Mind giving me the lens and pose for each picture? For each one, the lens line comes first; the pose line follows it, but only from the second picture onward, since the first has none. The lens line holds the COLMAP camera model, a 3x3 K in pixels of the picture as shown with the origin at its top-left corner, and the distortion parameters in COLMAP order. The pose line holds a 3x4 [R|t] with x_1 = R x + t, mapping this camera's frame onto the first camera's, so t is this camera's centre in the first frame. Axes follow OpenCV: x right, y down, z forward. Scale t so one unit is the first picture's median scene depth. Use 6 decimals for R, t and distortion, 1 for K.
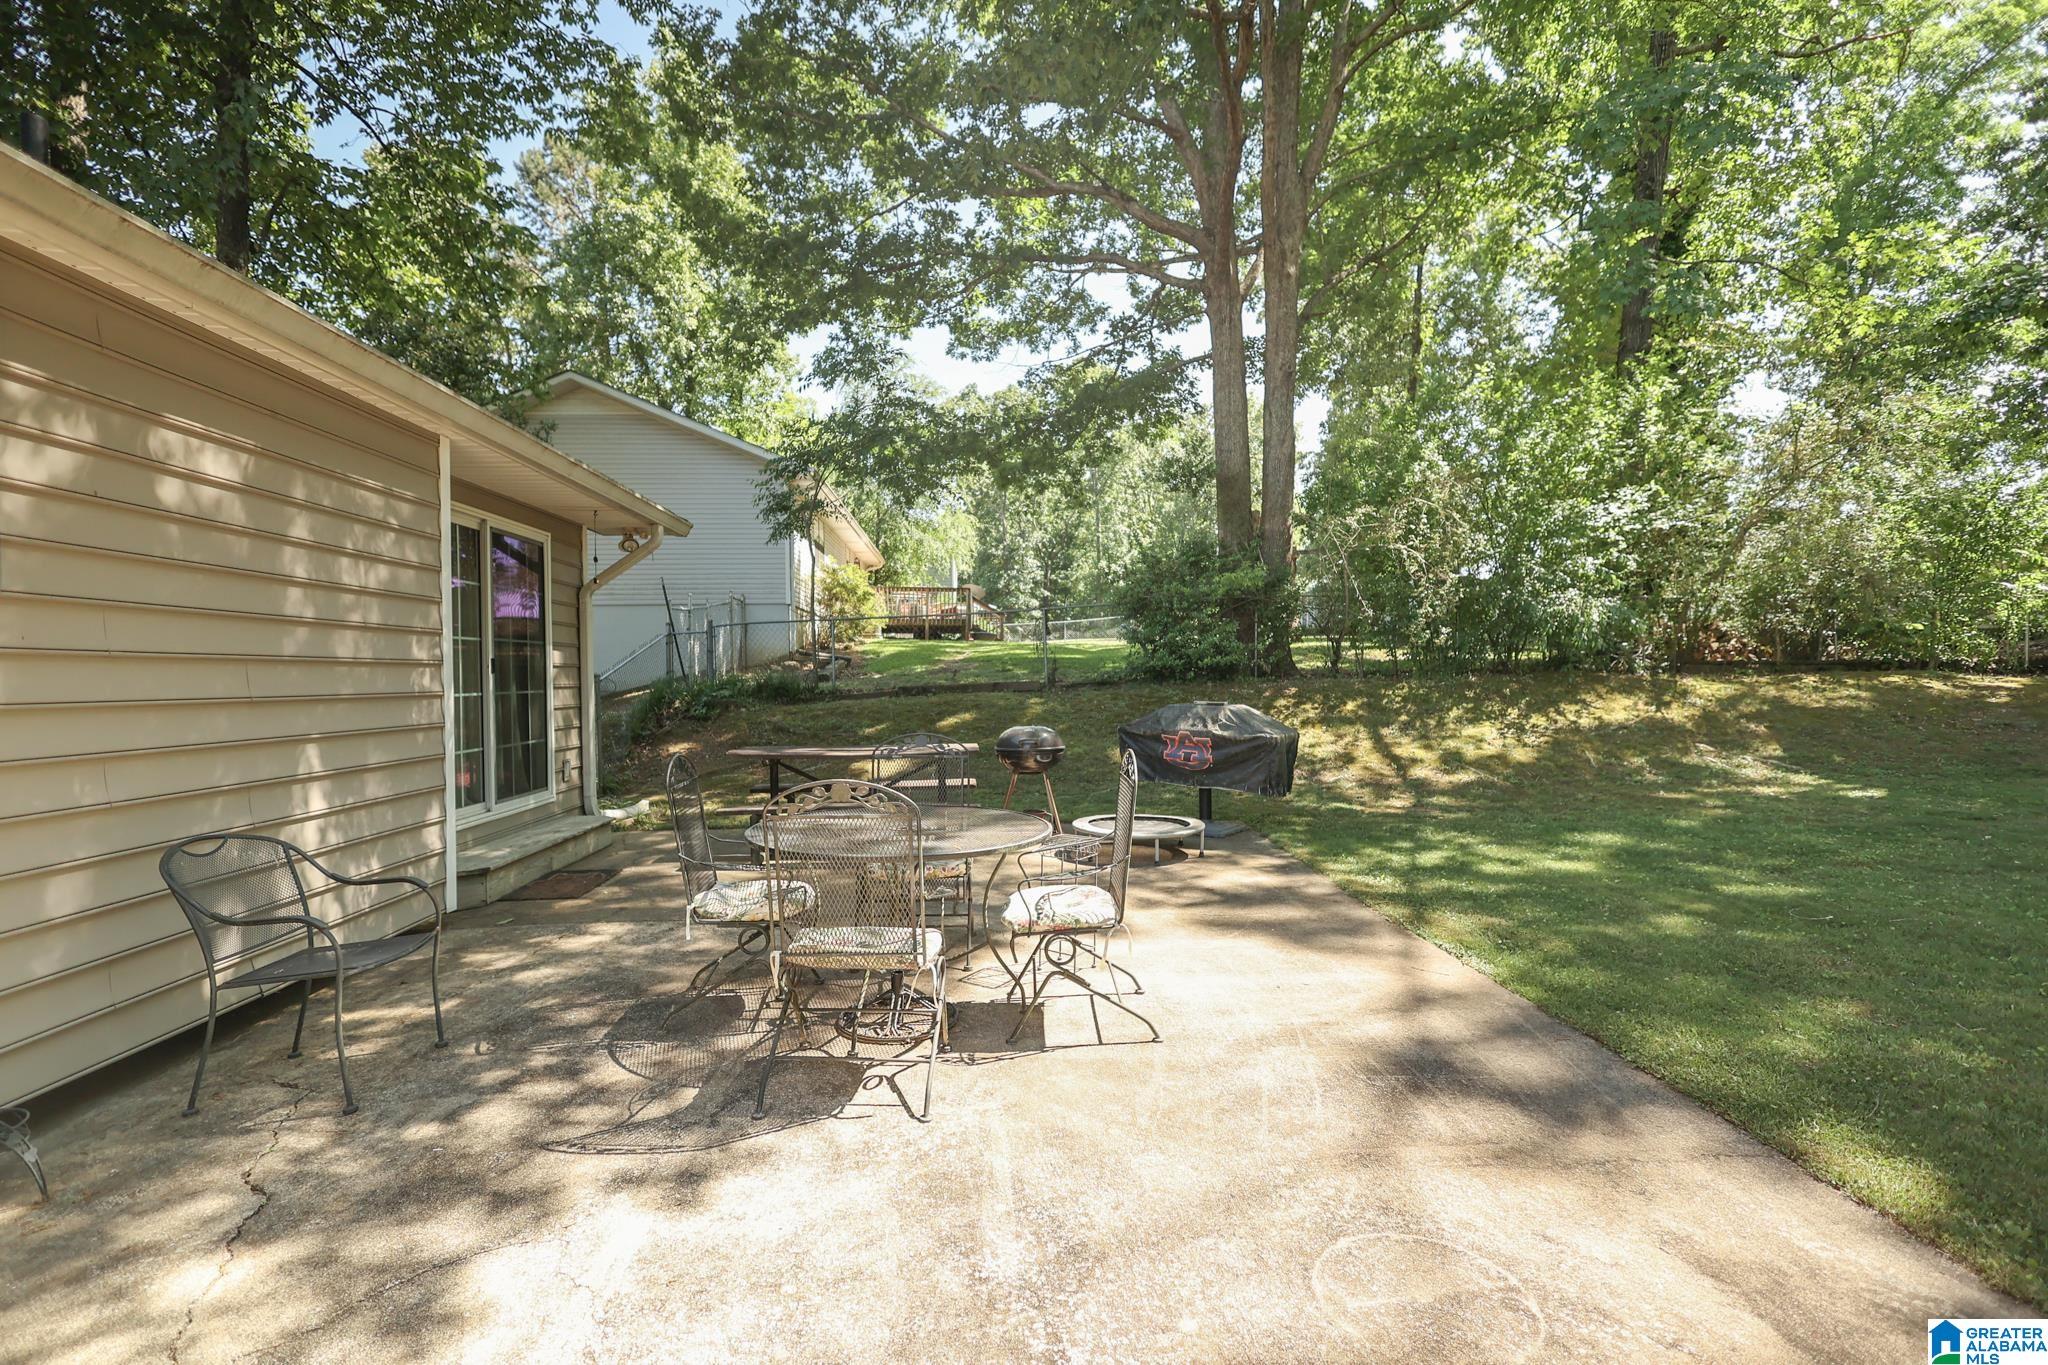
lens RADIAL K [[942.2, 0, 1018.2], [0, 942.2, 683.5], [0, 0, 1]] dist [0.002730, -0.000166]
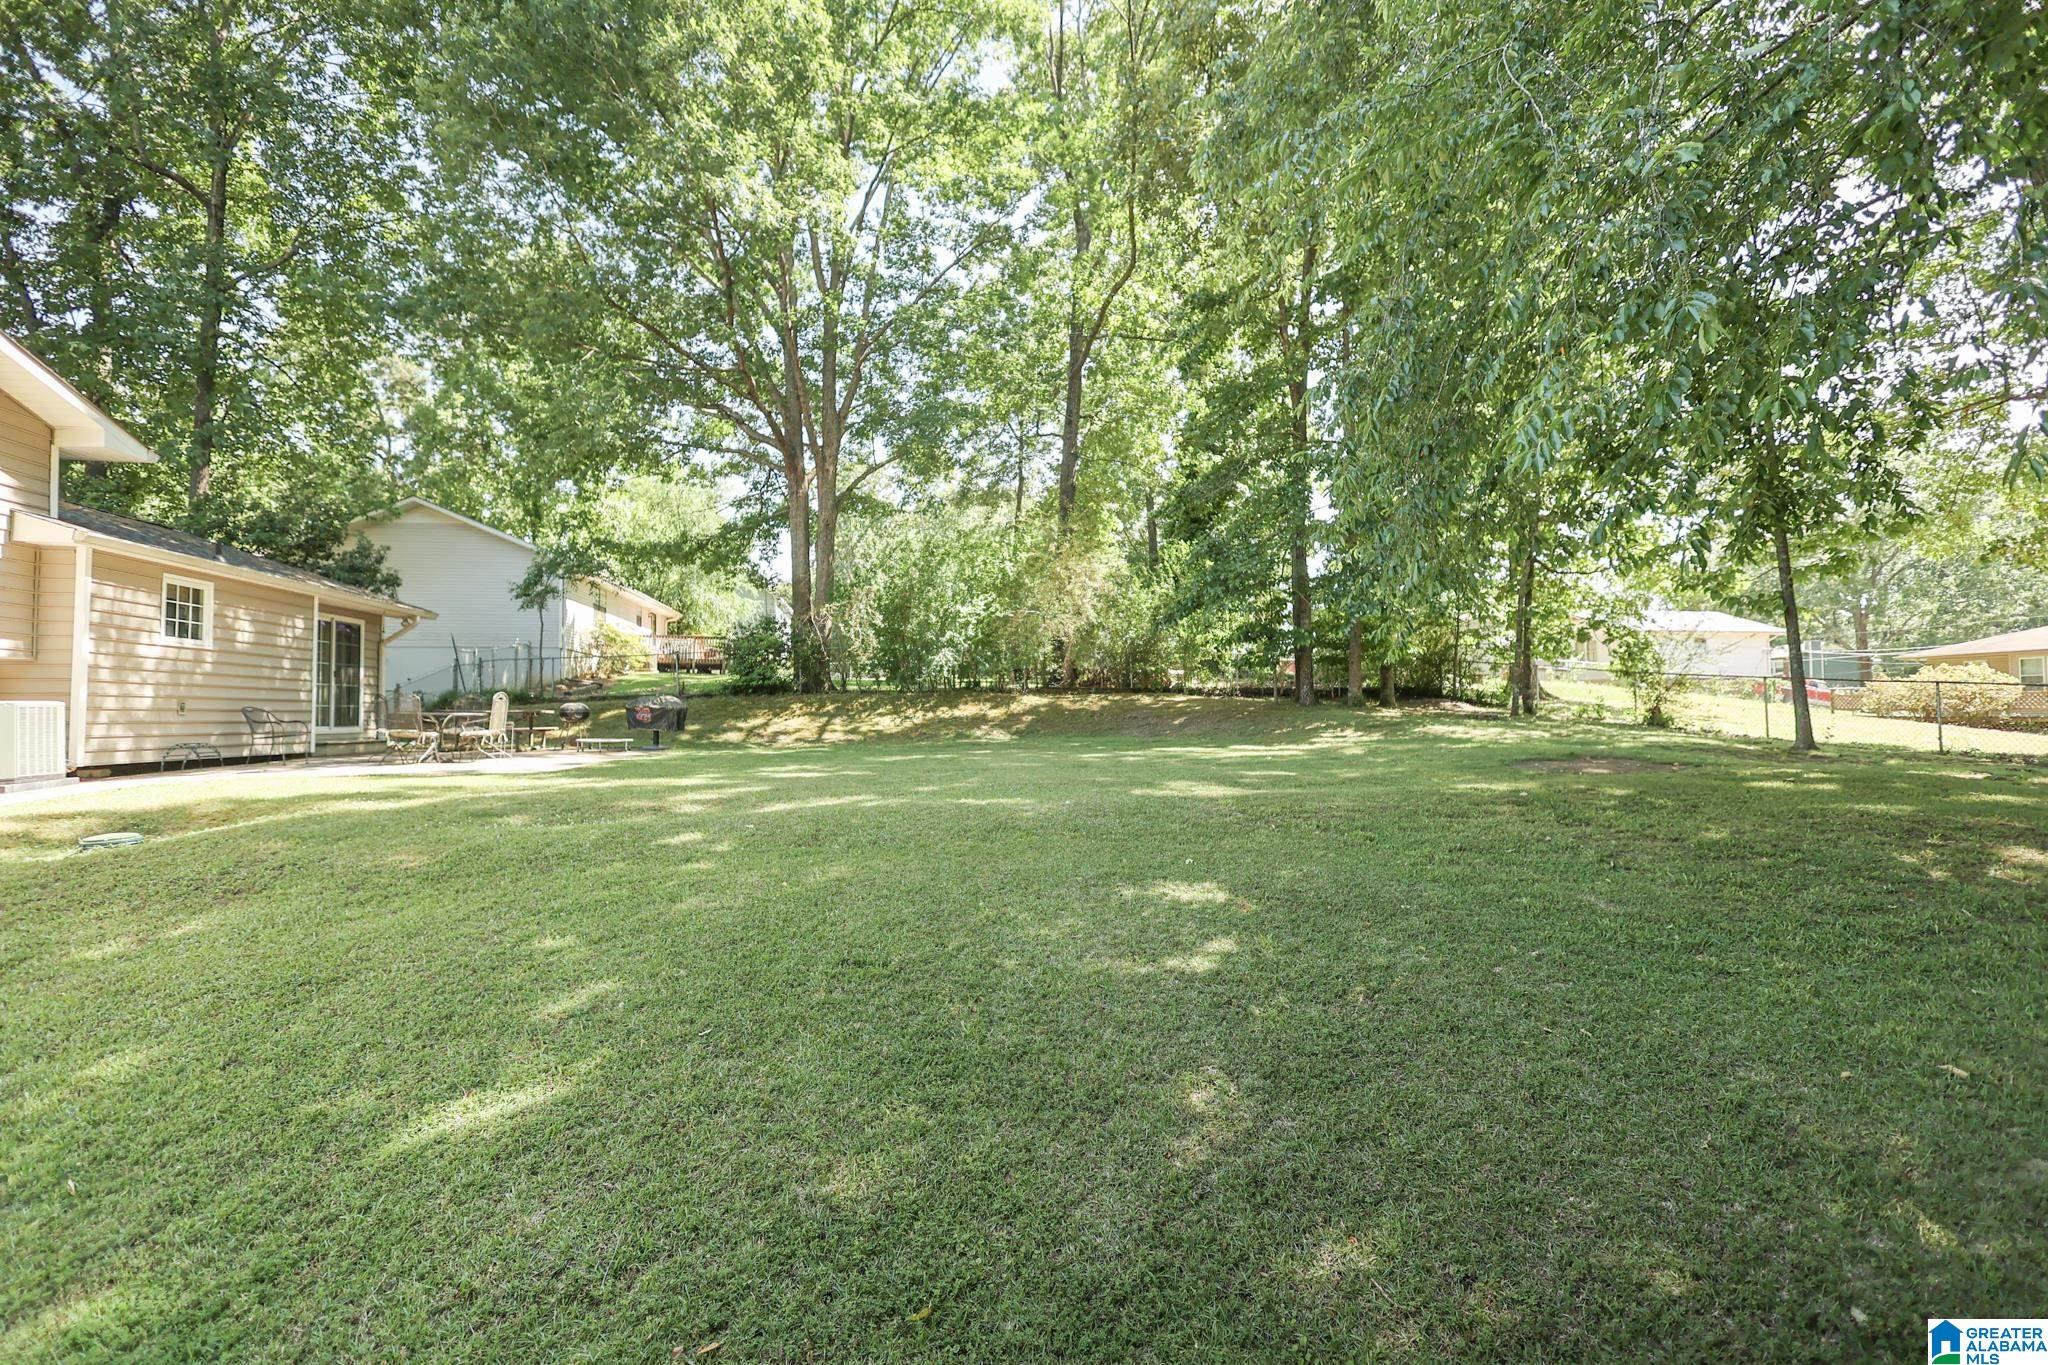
lens RADIAL K [[942.2, 0, 1028.1], [0, 942.2, 685.9], [0, 0, 1]] dist [0.002730, -0.000166]
pose [[0.995185, 0.011335, 0.097361, 0.823540], [-0.007231, 0.999074, -0.042404, 0.084780], [-0.097752, 0.041496, 0.994345, -1.332447]]
